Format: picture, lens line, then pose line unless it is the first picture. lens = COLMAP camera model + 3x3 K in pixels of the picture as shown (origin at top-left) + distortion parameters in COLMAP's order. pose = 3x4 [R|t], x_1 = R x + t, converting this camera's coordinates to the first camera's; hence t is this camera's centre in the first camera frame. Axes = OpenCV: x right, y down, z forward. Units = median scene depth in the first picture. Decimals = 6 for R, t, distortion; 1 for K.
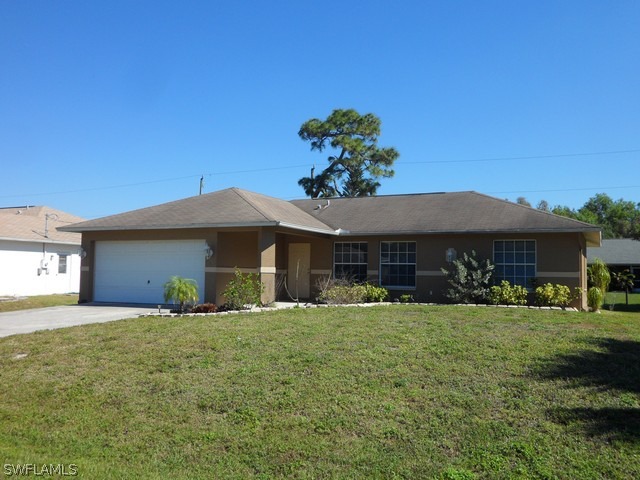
lens RADIAL K [[518.0, 0, 320.0], [0, 518.0, 240.0], [0, 0, 1]] dist [0.001425, 0.005173]
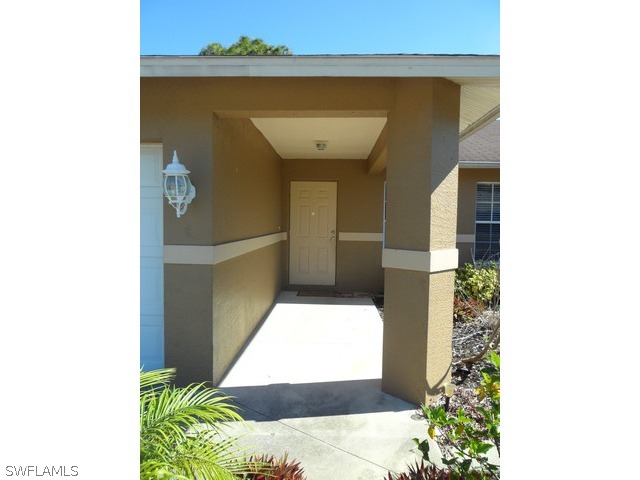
lens RADIAL K [[393.1, 0, 320.0], [0, 393.1, 240.0], [0, 0, 1]] dist [-0.001727, 0.000028]
pose [[0.935278, -0.014048, 0.353635, -0.221980], [-0.028097, 0.993111, 0.113762, 0.023964], [-0.352797, -0.116335, 0.928440, 0.781925]]
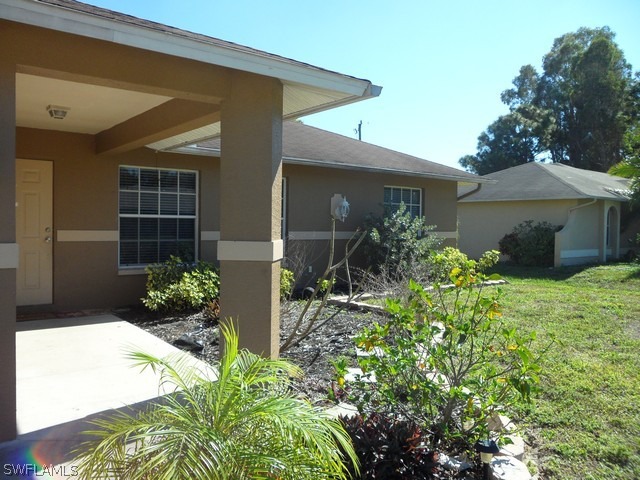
lens RADIAL K [[518.0, 0, 320.0], [0, 518.0, 240.0], [0, 0, 1]] dist [0.001425, 0.005173]
pose [[0.487809, -0.033609, 0.872303, -0.324810], [-0.063895, 0.995204, 0.074076, 0.028096], [-0.870609, -0.091871, 0.483321, 0.791433]]
